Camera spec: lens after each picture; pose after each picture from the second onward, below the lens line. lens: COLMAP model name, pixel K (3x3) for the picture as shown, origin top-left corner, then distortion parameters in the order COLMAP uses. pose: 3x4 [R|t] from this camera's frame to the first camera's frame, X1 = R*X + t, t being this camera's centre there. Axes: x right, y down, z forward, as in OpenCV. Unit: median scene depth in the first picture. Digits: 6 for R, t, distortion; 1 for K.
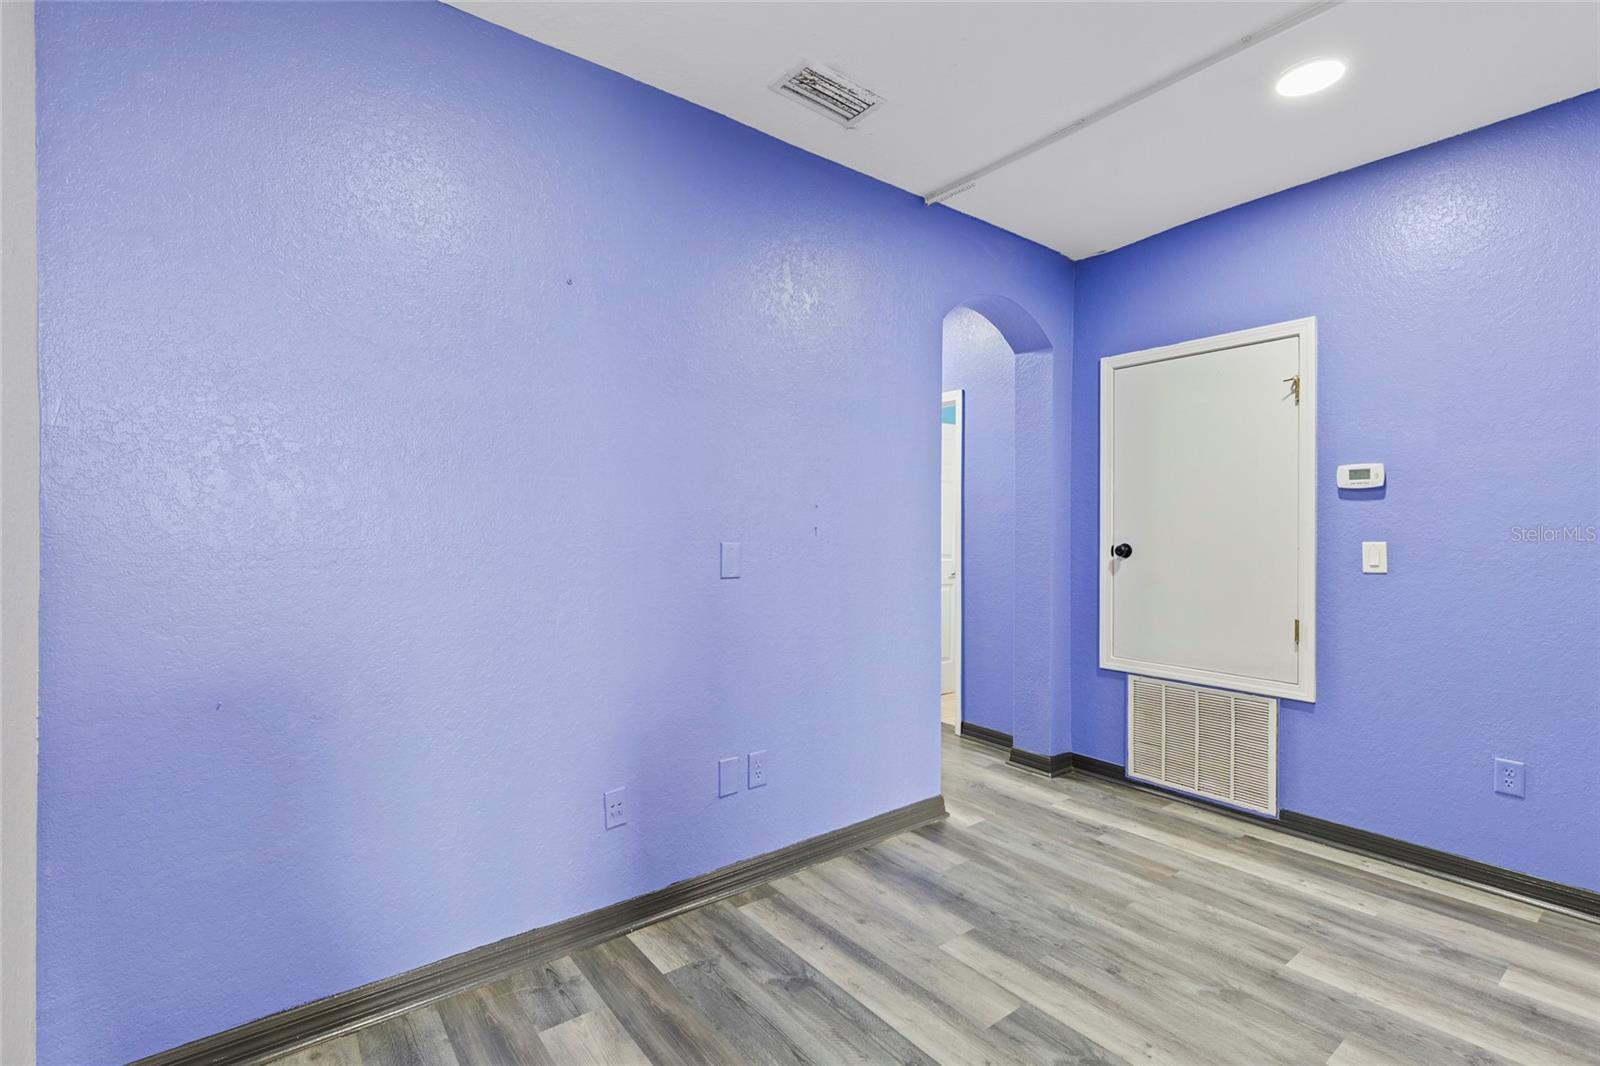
lens RADIAL K [[727.9, 0, 812.2], [0, 727.9, 530.5], [0, 0, 1]] dist [0.004298, 0.000279]
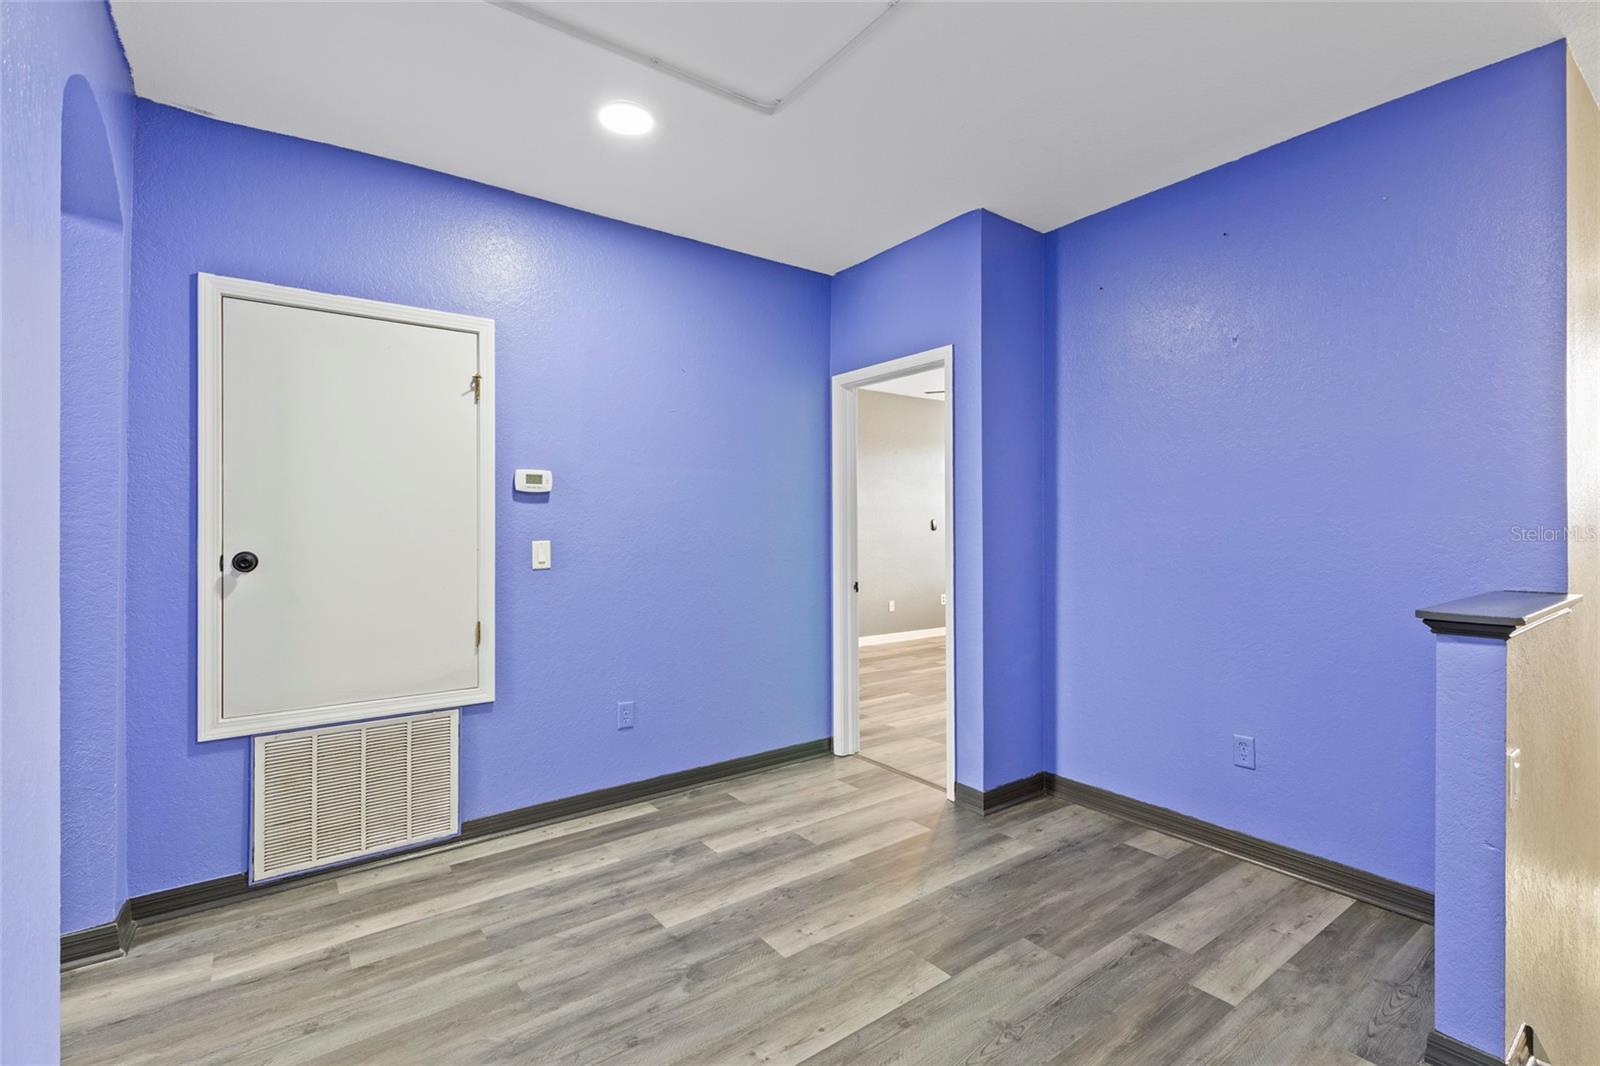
lens RADIAL K [[727.9, 0, 808.0], [0, 727.9, 526.1], [0, 0, 1]] dist [0.004298, 0.000279]
pose [[0.021816, 0.001470, 0.999761, -0.322838], [0.006813, 0.999975, -0.001619, -0.002252], [-0.999739, 0.006846, 0.021805, 0.557403]]
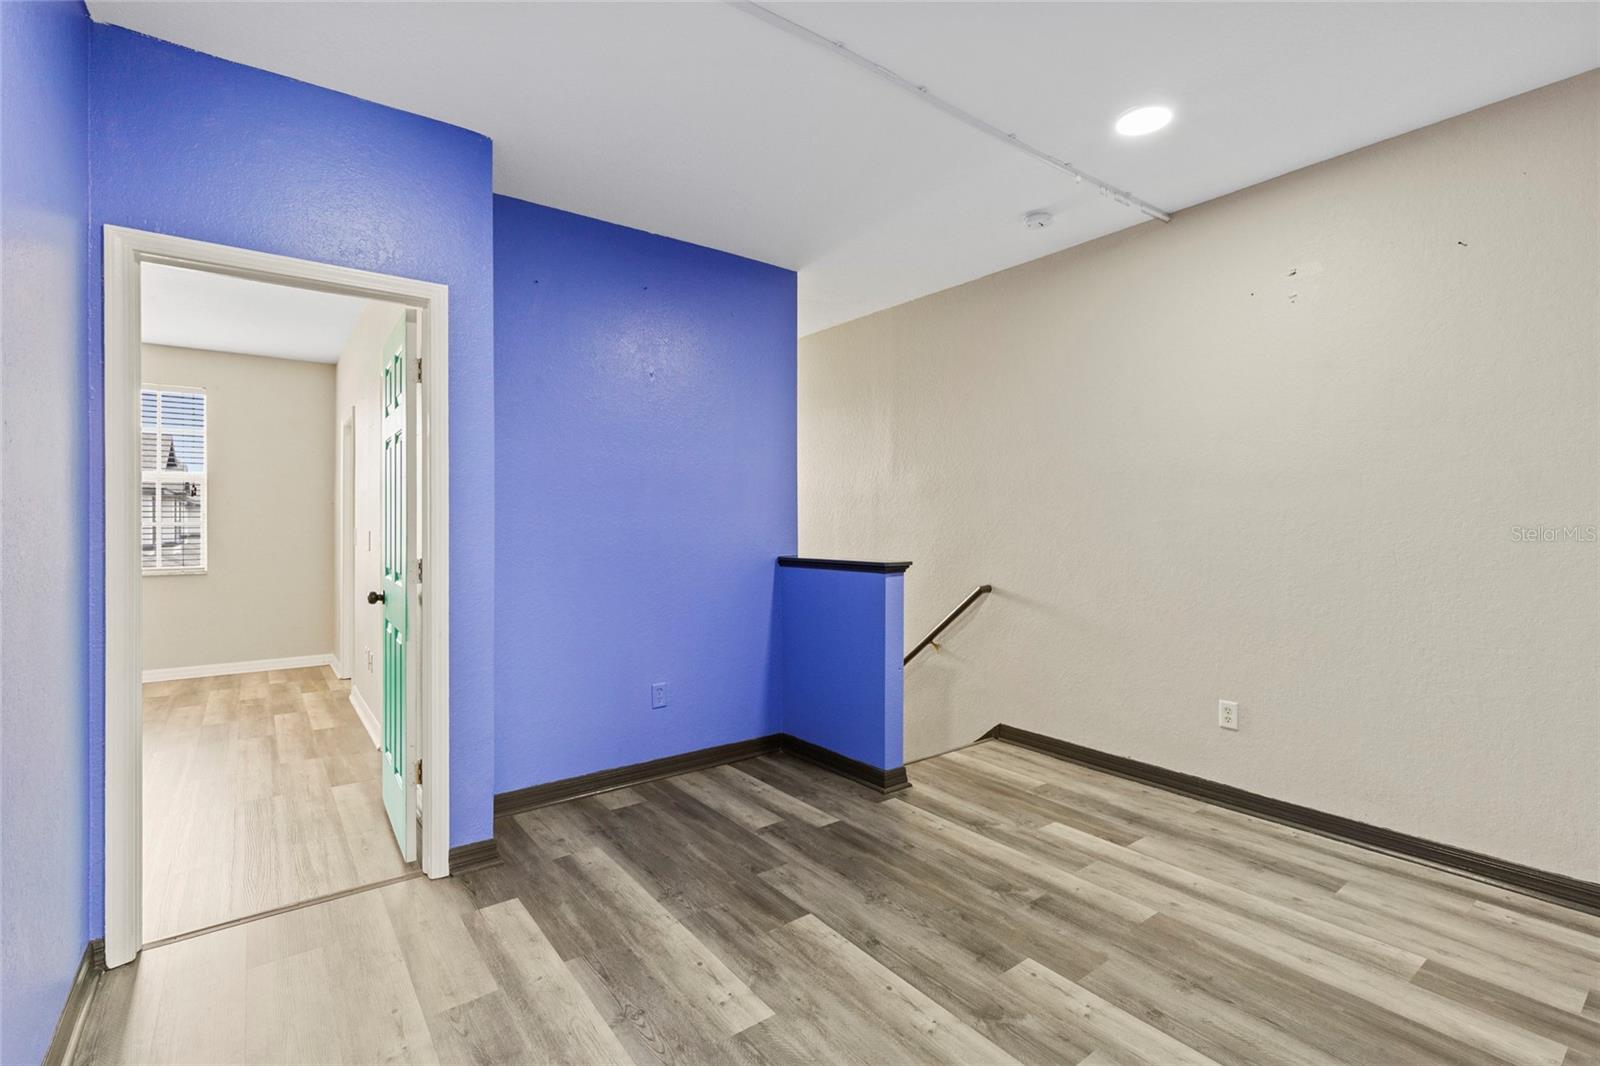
lens RADIAL K [[727.9, 0, 807.2], [0, 727.9, 533.8], [0, 0, 1]] dist [0.004298, 0.000279]
pose [[-0.999882, 0.004193, 0.014755, 0.381343], [0.004511, 0.999756, 0.021610, -0.004892], [-0.014661, 0.021674, -0.999658, 1.240268]]
